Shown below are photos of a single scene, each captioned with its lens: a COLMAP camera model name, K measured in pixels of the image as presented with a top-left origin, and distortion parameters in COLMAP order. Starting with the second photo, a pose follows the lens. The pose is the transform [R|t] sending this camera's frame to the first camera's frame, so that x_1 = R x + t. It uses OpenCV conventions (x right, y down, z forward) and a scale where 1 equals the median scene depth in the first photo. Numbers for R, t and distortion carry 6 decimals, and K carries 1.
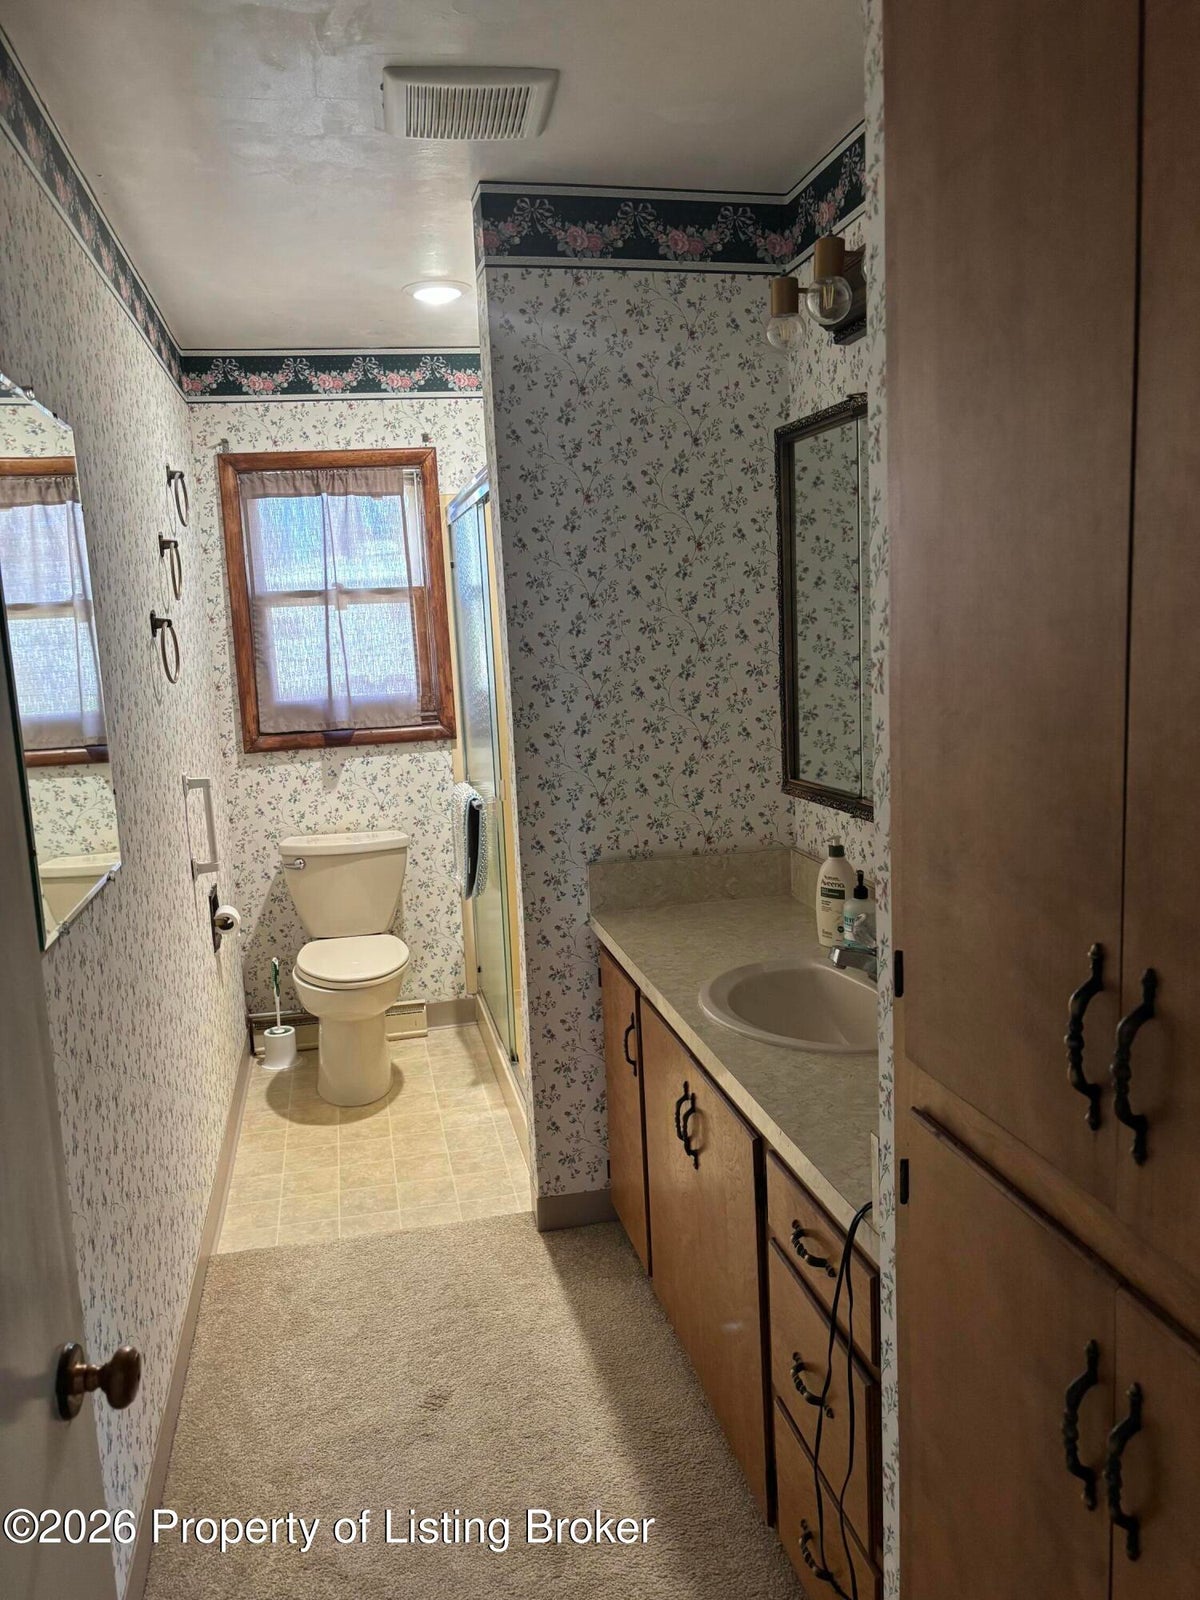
lens RADIAL K [[1226.9, 0, 600.0], [0, 1226.9, 800.0], [0, 0, 1]] dist [0.055939, -0.064413]
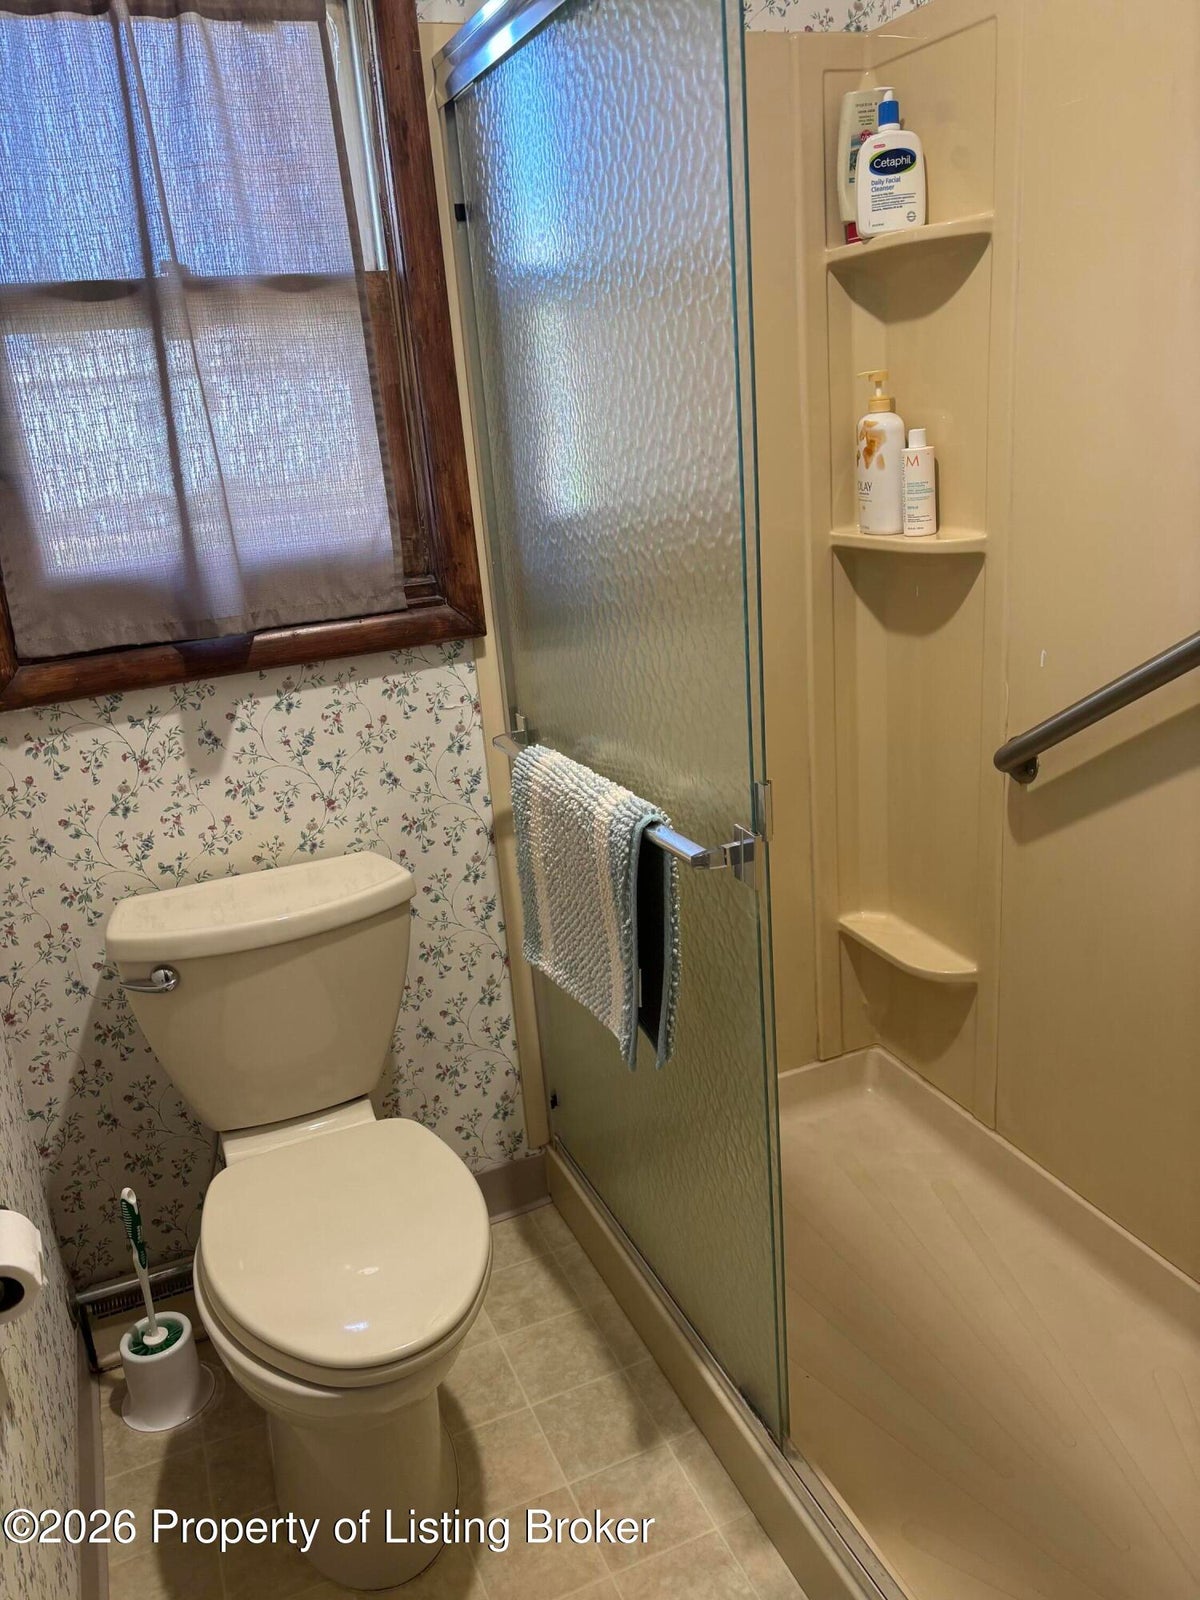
lens RADIAL K [[1241.7, 0, 600.0], [0, 1241.7, 800.0], [0, 0, 1]] dist [0.004082, -0.003777]
pose [[0.982167, -0.089133, 0.165538, -0.157581], [0.064327, 0.986653, 0.149595, -0.056059], [-0.176662, -0.136278, 0.974792, 0.553788]]
